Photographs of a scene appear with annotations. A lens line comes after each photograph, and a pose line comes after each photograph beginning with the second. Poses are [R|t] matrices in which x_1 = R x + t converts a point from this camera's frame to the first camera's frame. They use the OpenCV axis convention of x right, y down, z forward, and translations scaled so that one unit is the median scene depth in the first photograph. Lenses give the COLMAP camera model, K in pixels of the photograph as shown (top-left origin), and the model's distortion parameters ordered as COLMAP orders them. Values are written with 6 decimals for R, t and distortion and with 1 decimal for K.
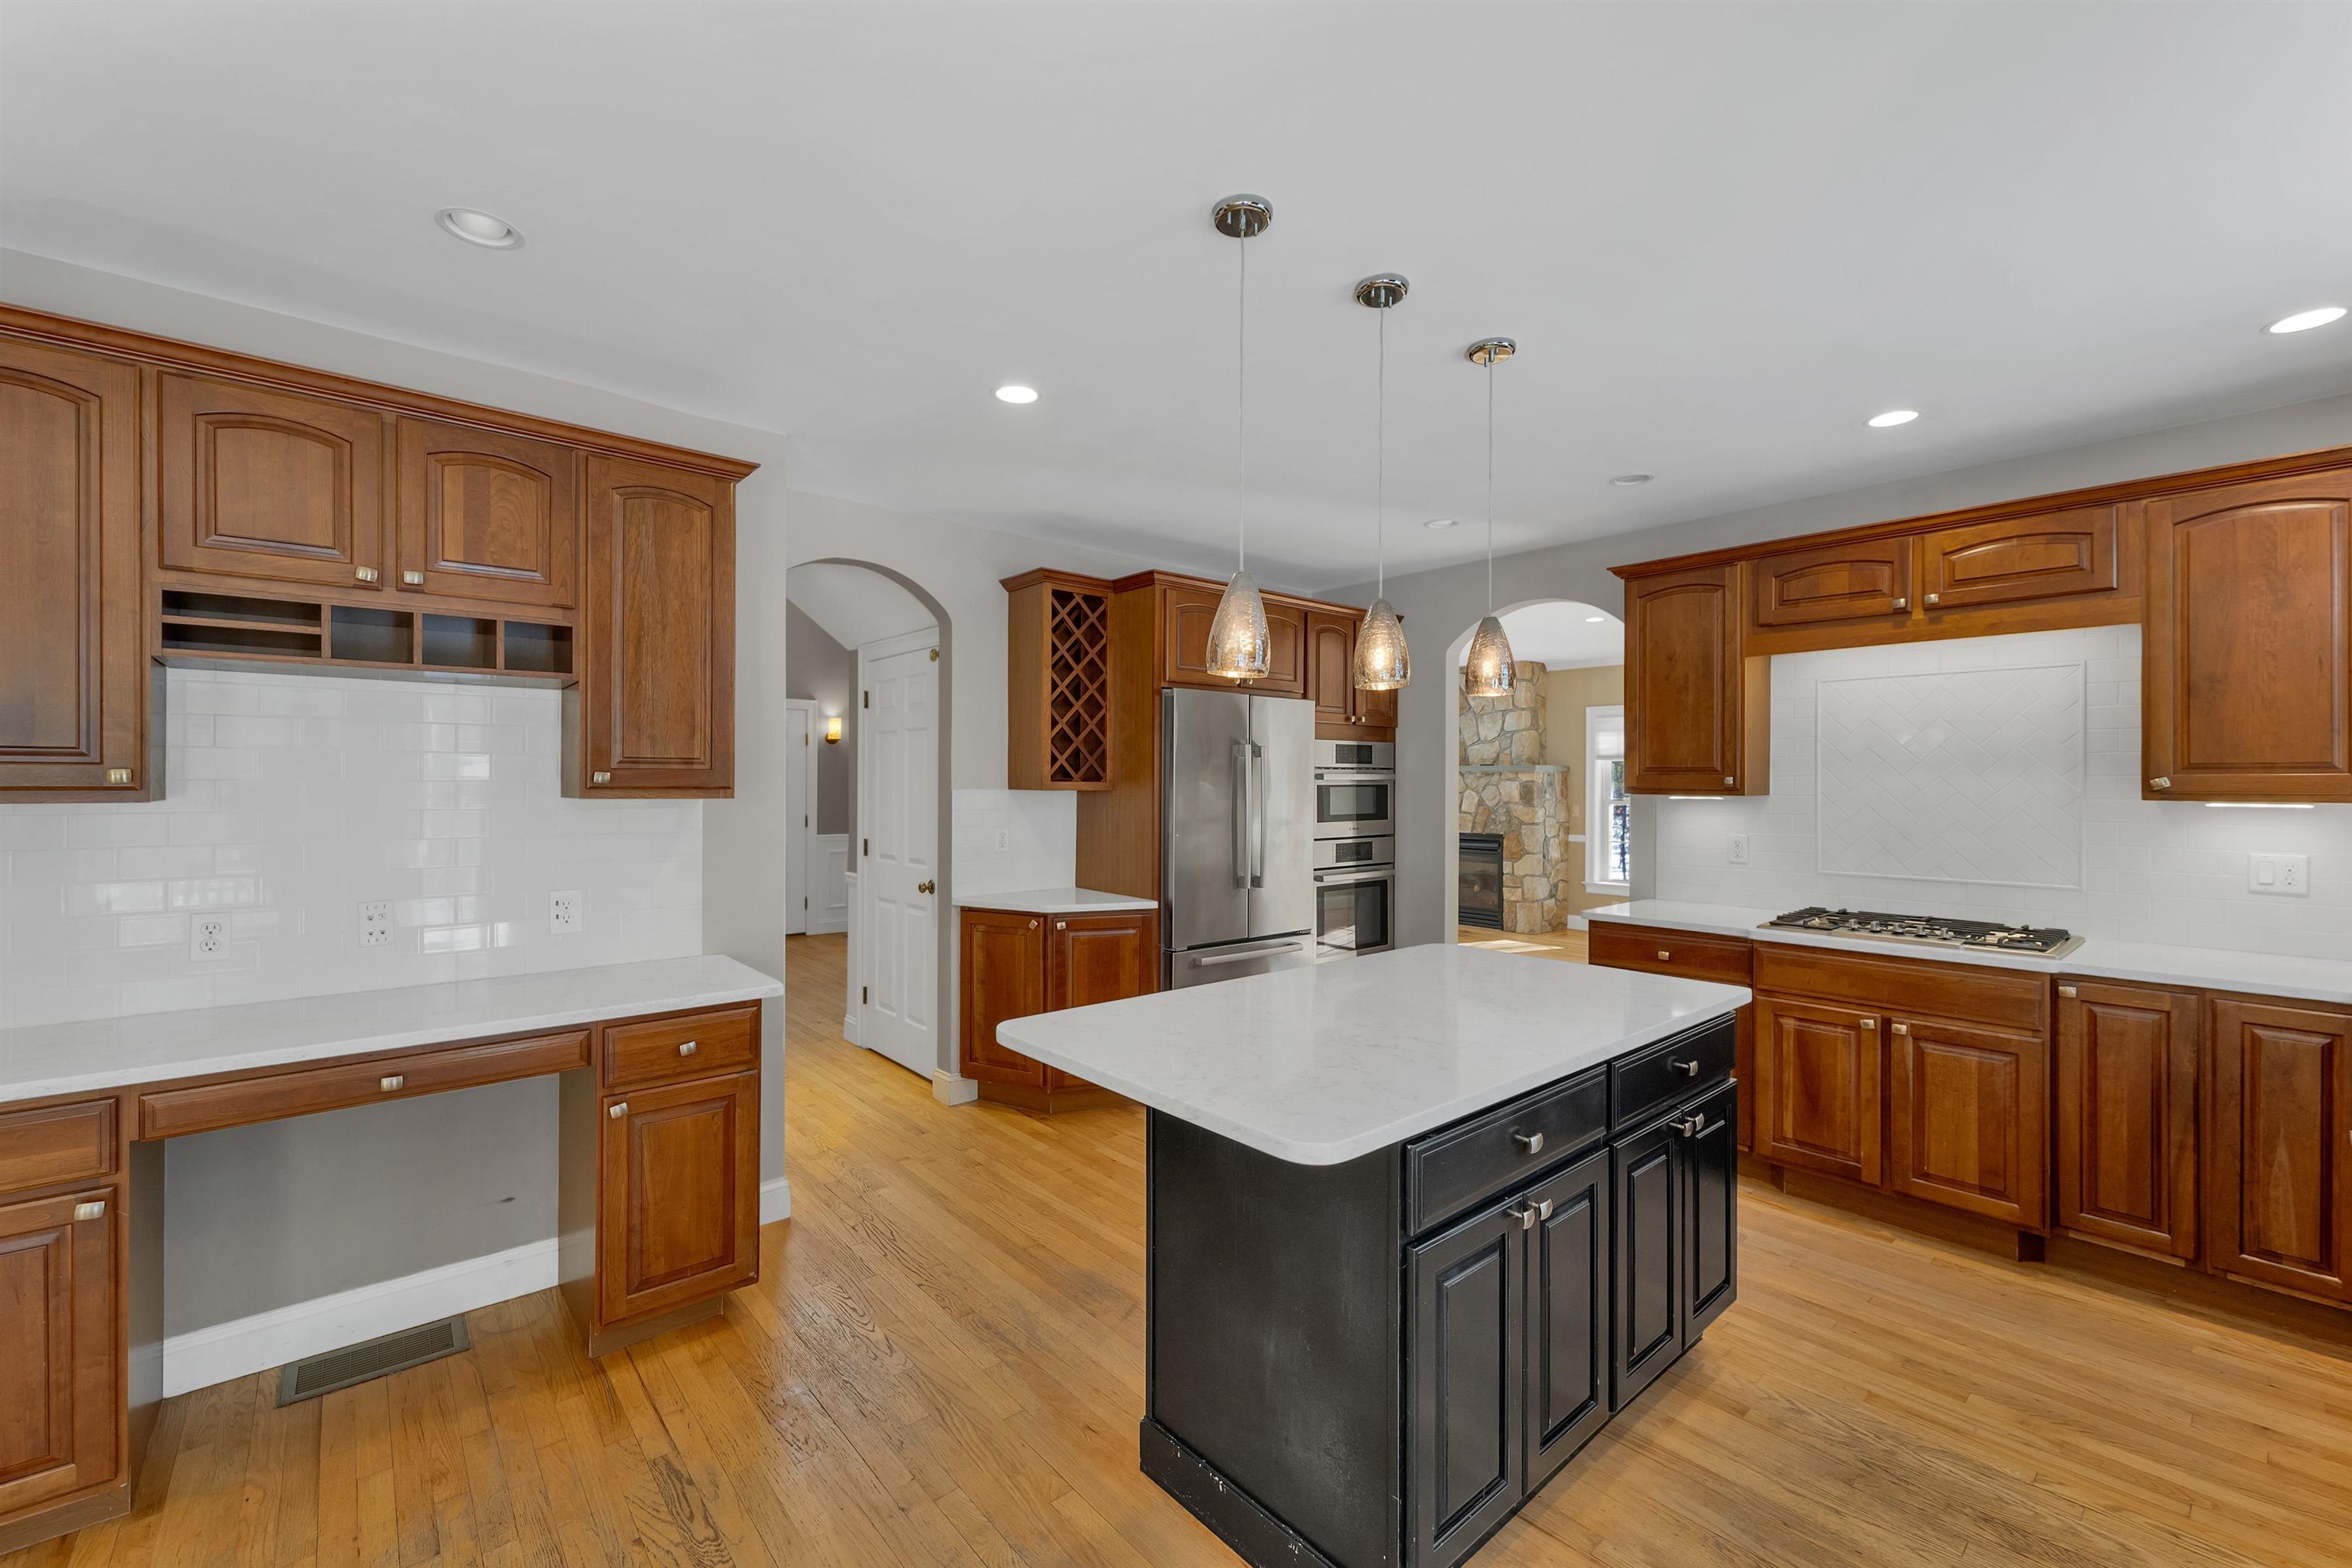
lens RADIAL K [[974.8, 0, 1165.6], [0, 974.8, 786.3], [0, 0, 1]] dist [0.020388, 0.000058]
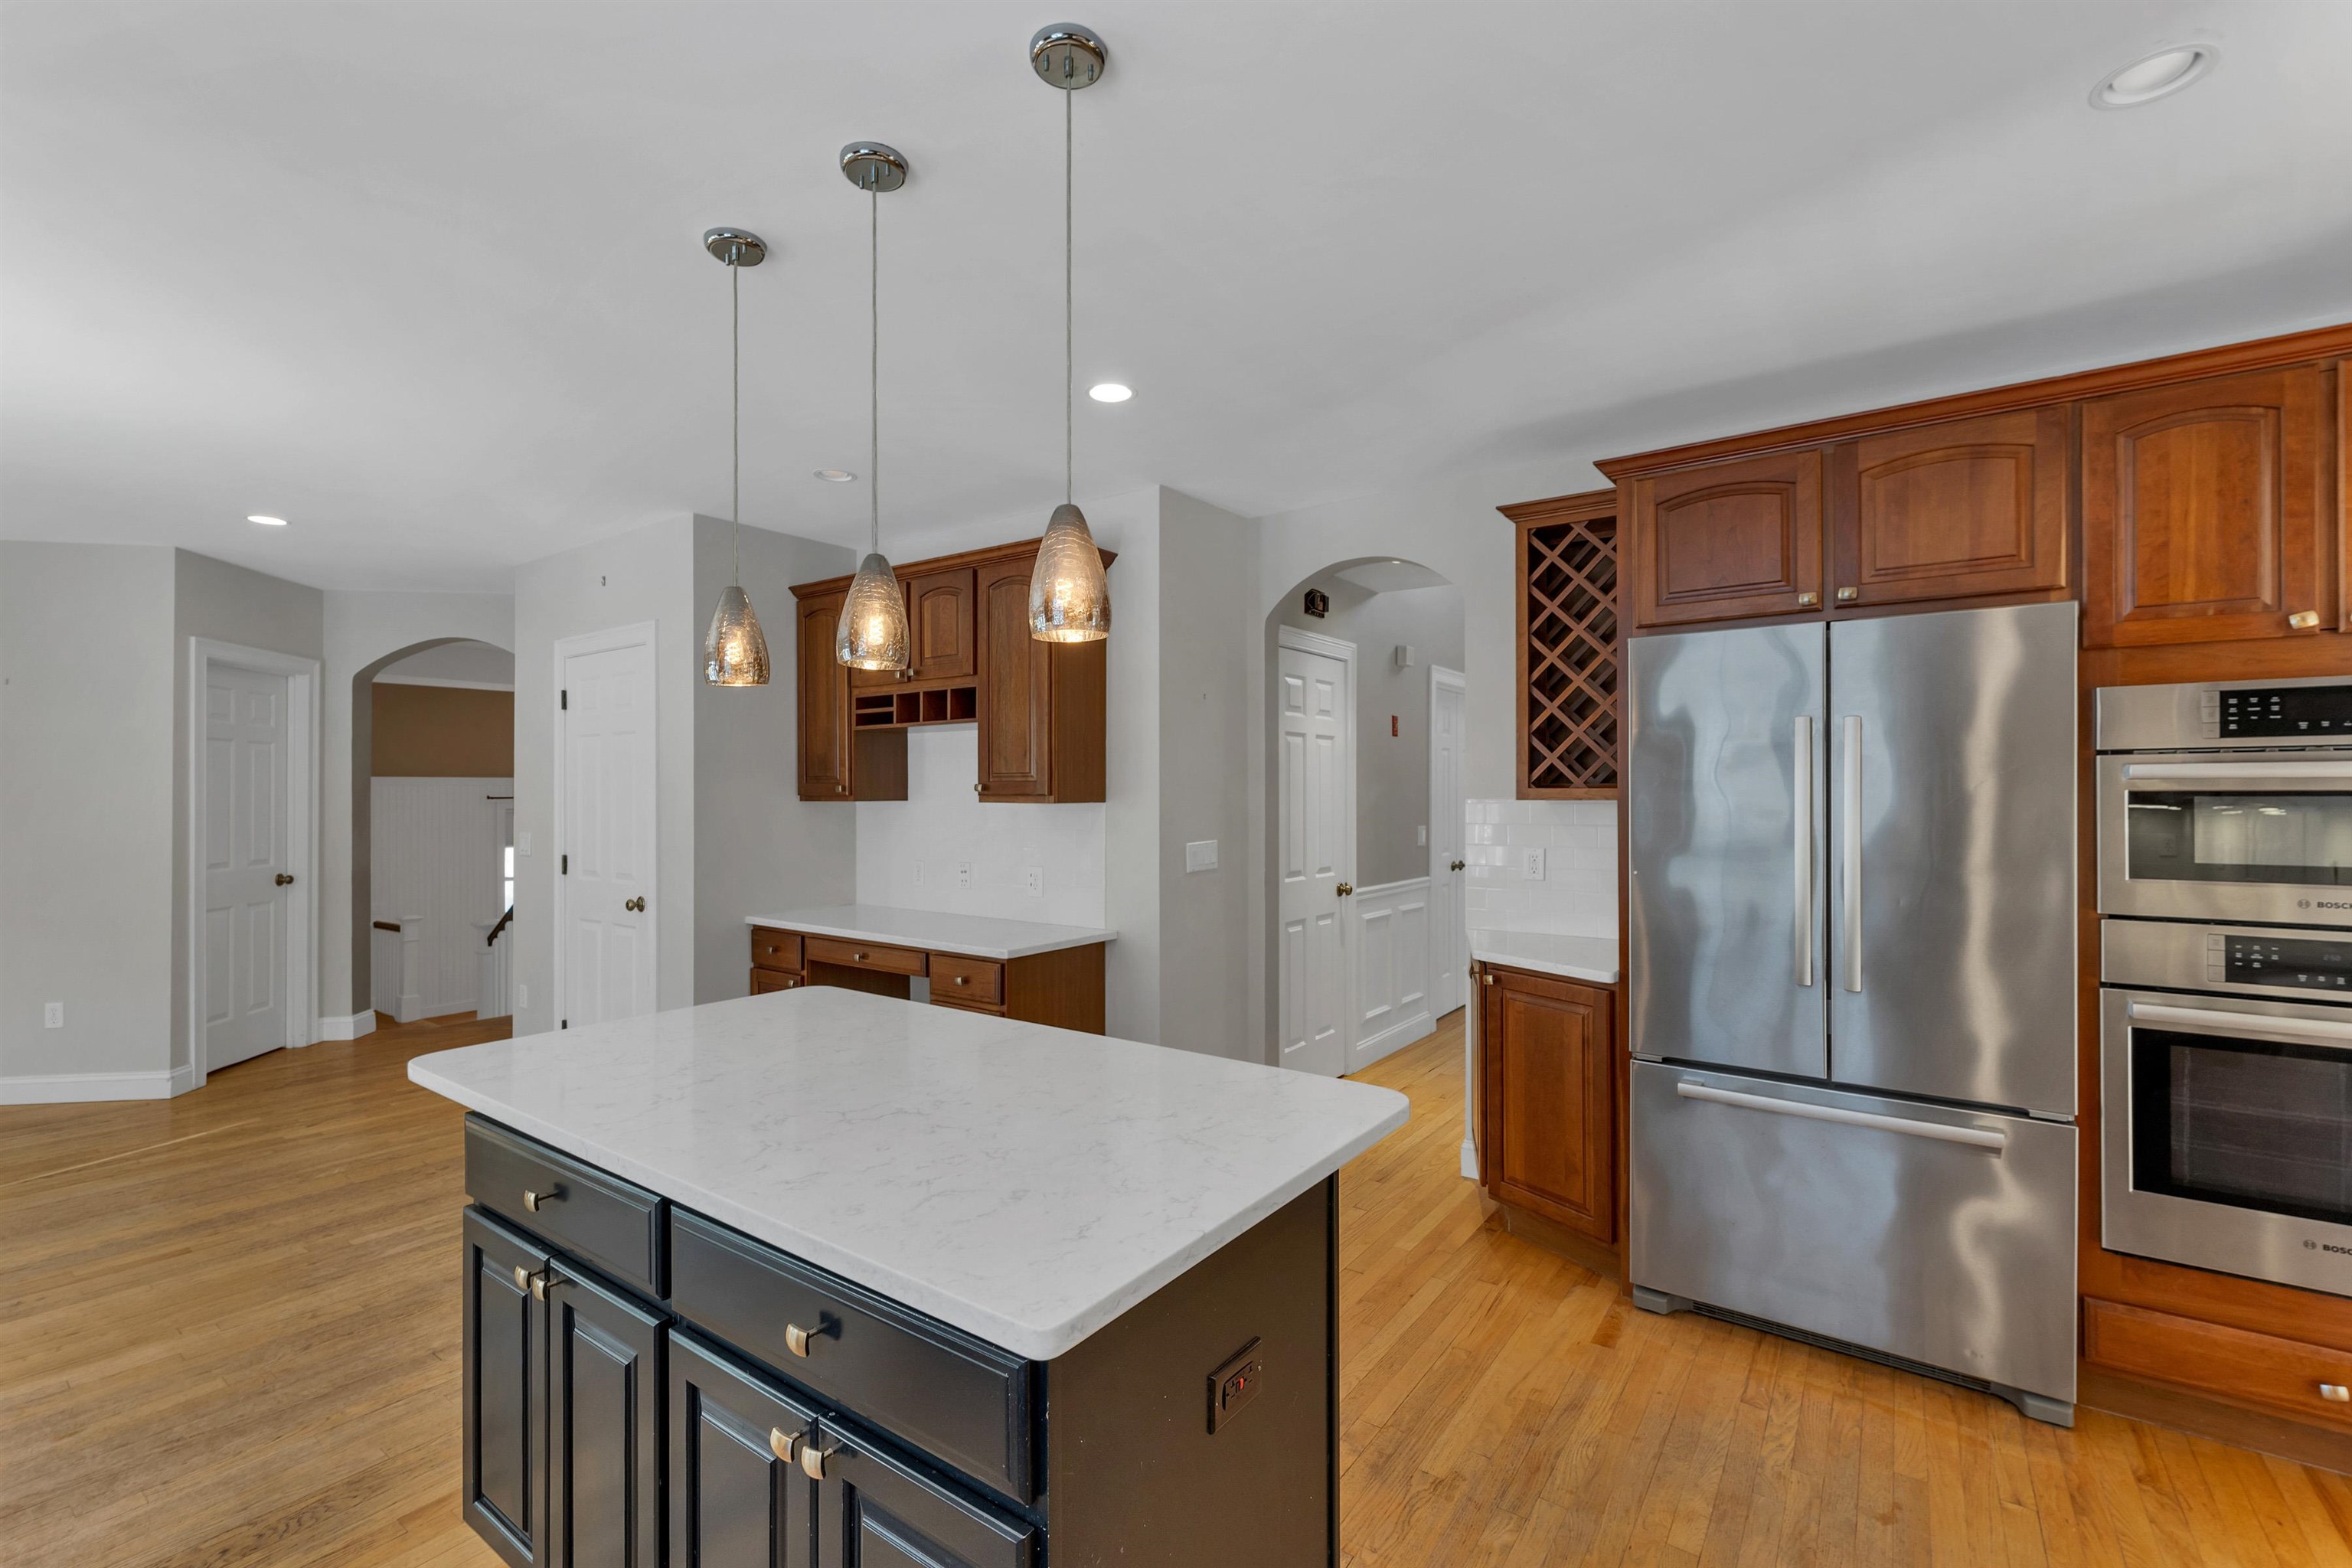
lens RADIAL K [[1013.9, 0, 1175.8], [0, 1013.9, 790.8], [0, 0, 1]] dist [-0.000560, 0.000110]
pose [[0.228231, -0.007262, -0.973580, 0.630102], [-0.002399, 0.999965, -0.008021, 0.004741], [0.973604, 0.004166, 0.228205, 0.617951]]
